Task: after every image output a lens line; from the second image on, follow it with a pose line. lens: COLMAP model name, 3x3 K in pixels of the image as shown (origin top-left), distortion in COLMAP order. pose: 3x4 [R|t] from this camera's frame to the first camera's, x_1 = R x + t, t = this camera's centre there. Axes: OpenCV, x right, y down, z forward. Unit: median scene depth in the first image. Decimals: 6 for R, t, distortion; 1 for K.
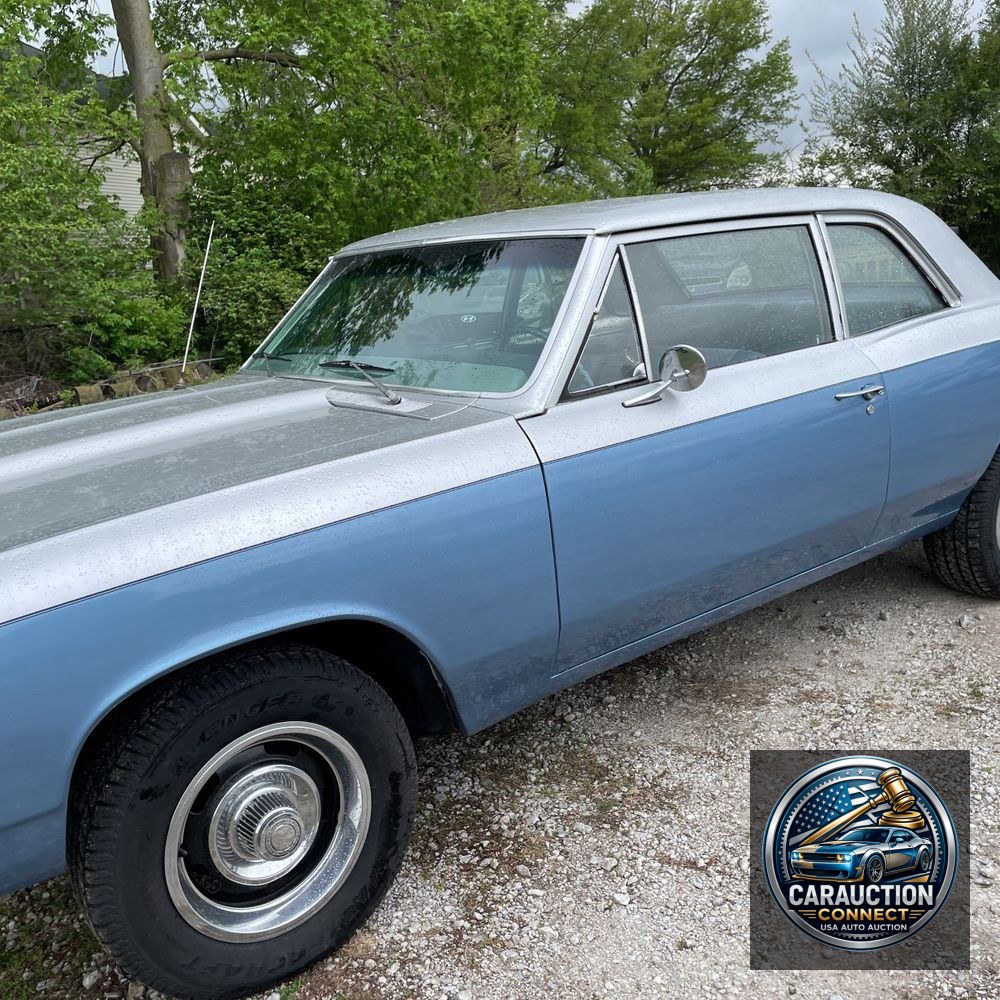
lens RADIAL K [[1002.1, 0, 485.5], [0, 1002.1, 495.3], [0, 0, 1]] dist [0.085555, -0.104164]
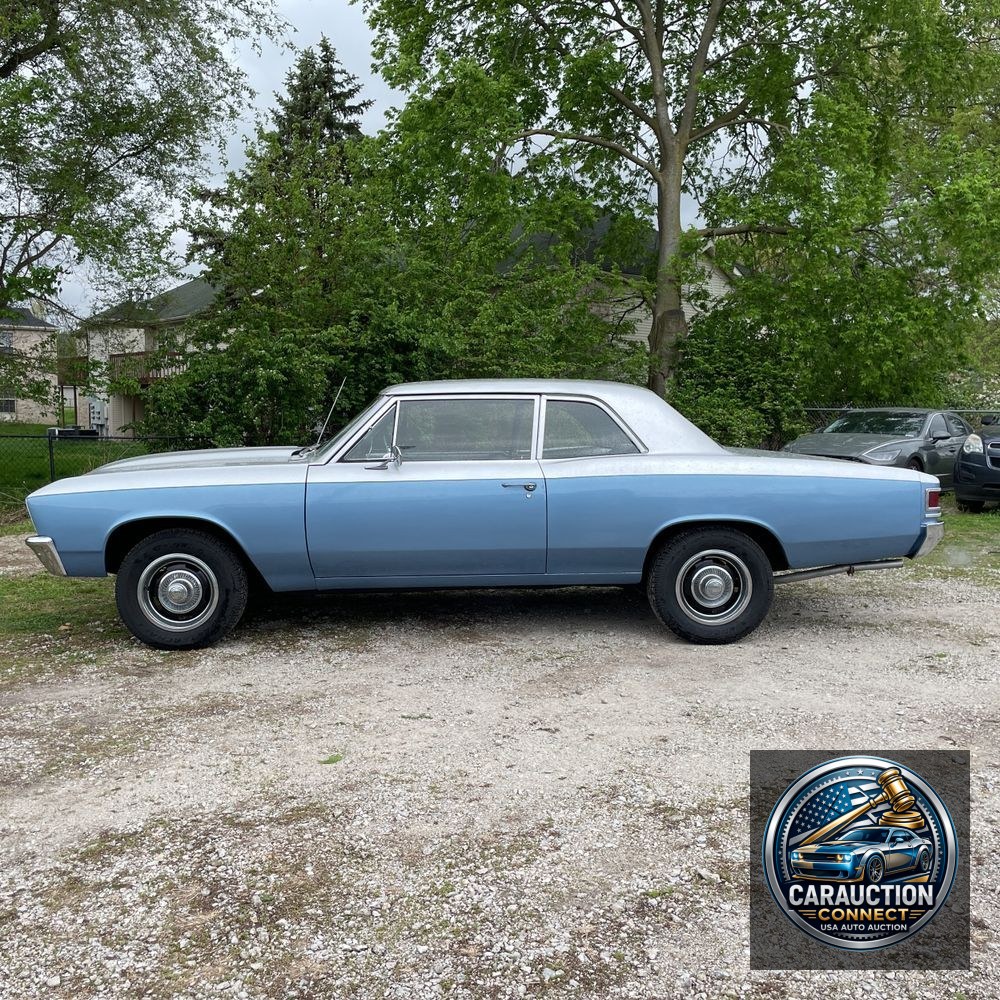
lens RADIAL K [[1002.1, 0, 485.5], [0, 1002.1, 495.3], [0, 0, 1]] dist [0.085555, -0.104164]
pose [[0.821097, 0.126396, -0.556618, 0.955992], [-0.196162, 0.978264, -0.067226, 0.041278], [0.536023, 0.164386, 0.828044, -0.430905]]
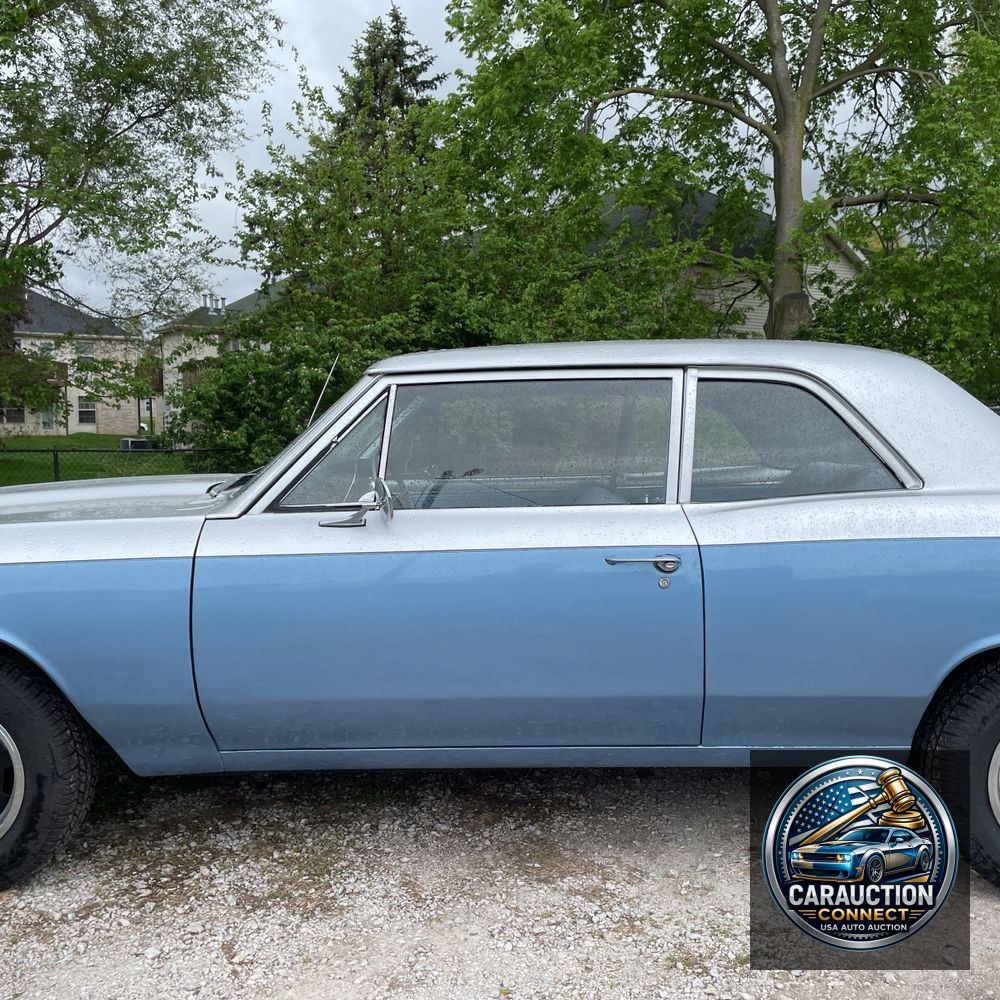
lens RADIAL K [[1002.1, 0, 485.5], [0, 1002.1, 495.3], [0, 0, 1]] dist [0.085555, -0.104164]
pose [[0.769489, 0.119721, -0.627338, 0.561882], [-0.198145, 0.978555, -0.056296, -0.054936], [0.607145, 0.167623, 0.776709, 0.141632]]
